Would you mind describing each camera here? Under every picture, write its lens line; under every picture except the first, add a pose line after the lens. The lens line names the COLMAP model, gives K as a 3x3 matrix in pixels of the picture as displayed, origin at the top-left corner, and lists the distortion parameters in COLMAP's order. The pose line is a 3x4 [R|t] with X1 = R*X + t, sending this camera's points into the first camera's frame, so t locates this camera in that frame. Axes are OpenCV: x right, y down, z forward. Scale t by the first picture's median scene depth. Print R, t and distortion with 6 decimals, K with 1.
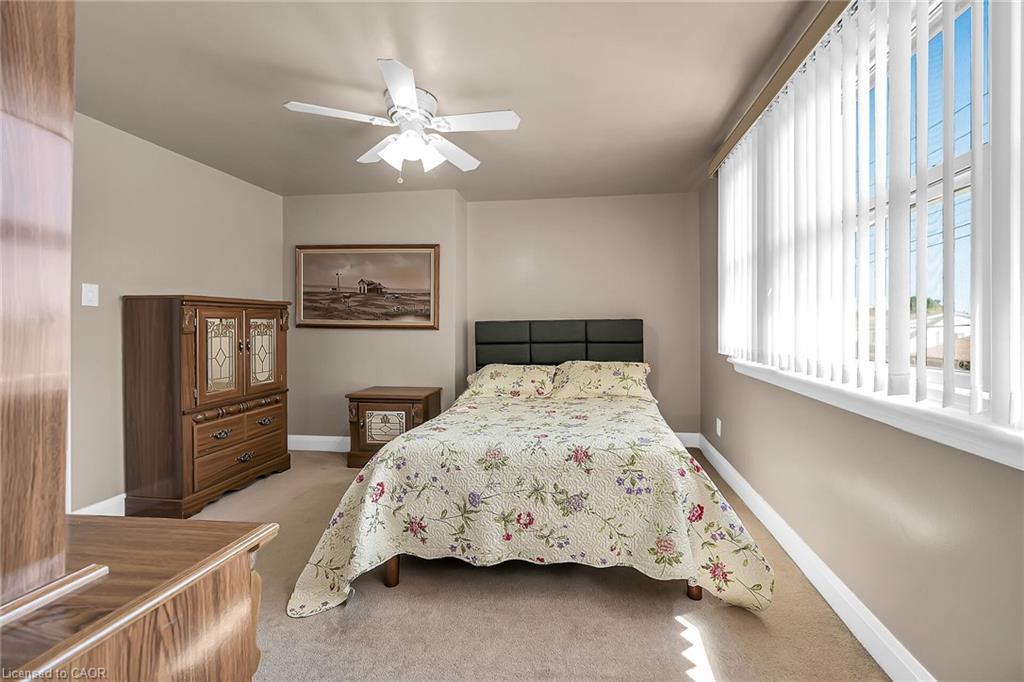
lens RADIAL K [[499.9, 0, 512.2], [0, 499.9, 333.4], [0, 0, 1]] dist [-0.000259, -0.000045]
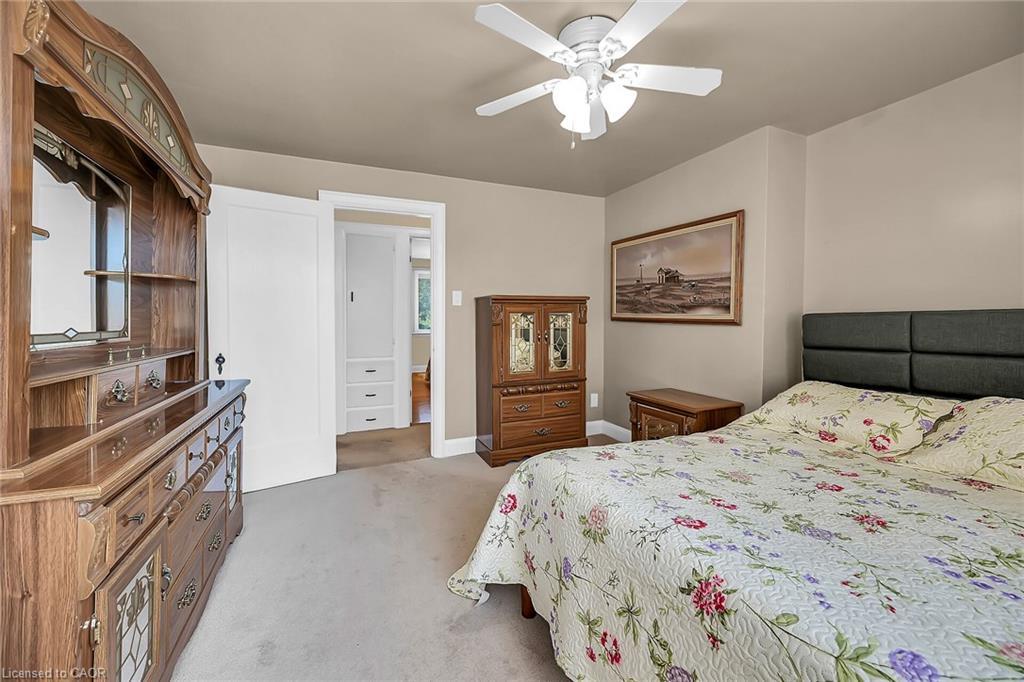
lens RADIAL K [[417.7, 0, 511.9], [0, 417.7, 333.2], [0, 0, 1]] dist [-0.003510, -0.000190]
pose [[0.463130, 0.034416, -0.885622, 0.263548], [-0.015293, 0.999407, 0.030840, -0.010310], [0.886158, -0.000740, 0.463382, 0.439459]]
